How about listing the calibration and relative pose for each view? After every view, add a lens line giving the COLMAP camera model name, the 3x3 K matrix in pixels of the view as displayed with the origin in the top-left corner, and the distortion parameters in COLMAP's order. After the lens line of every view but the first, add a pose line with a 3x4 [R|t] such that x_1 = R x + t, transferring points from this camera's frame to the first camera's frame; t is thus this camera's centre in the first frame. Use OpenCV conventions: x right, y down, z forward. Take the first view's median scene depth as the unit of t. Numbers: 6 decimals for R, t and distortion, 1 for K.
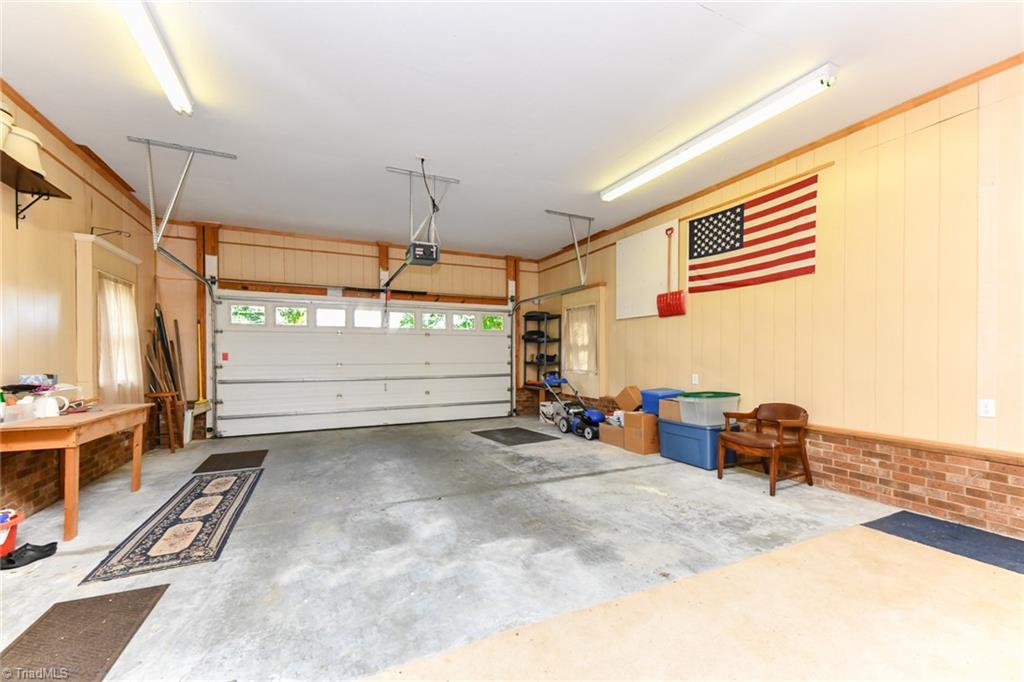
lens RADIAL K [[414.9, 0, 503.2], [0, 414.9, 355.6], [0, 0, 1]] dist [0.018707, -0.001757]
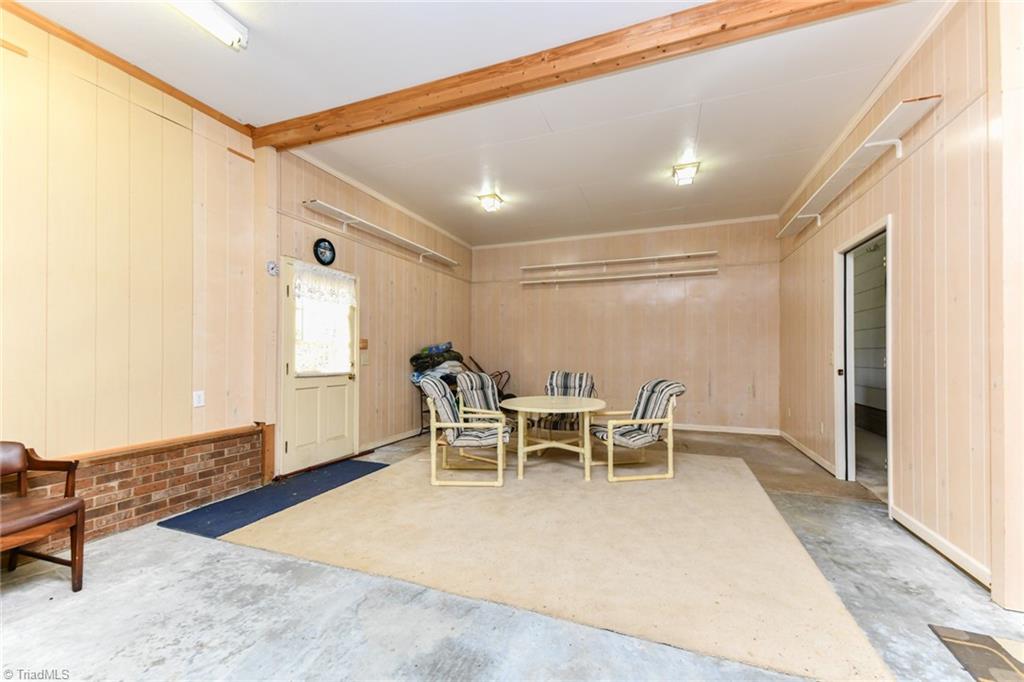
lens RADIAL K [[414.9, 0, 508.2], [0, 414.9, 349.6], [0, 0, 1]] dist [0.018707, -0.001757]
pose [[-0.704996, 0.010509, 0.709133, -0.172958], [0.002596, 0.999922, -0.012238, 0.005100], [-0.709206, -0.006787, -0.704968, 0.836079]]
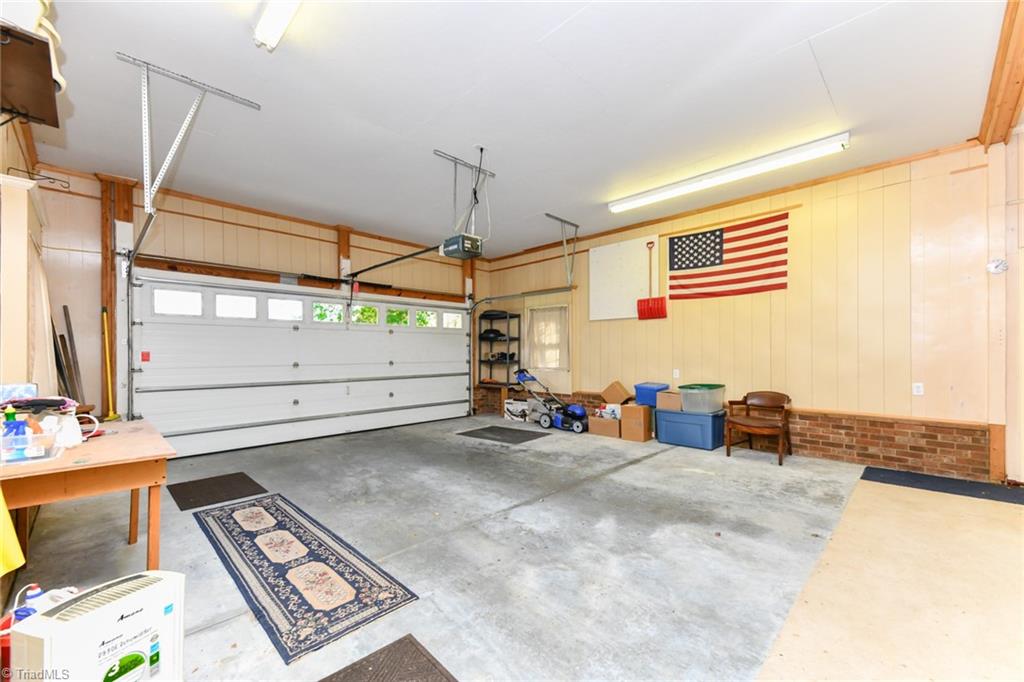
lens RADIAL K [[414.9, 0, 499.4], [0, 414.9, 351.4], [0, 0, 1]] dist [0.018707, -0.001757]
pose [[0.939901, -0.000674, 0.341448, -0.482006], [0.003085, 0.999974, -0.006518, -0.000295], [-0.341434, 0.007180, 0.939878, 0.092444]]
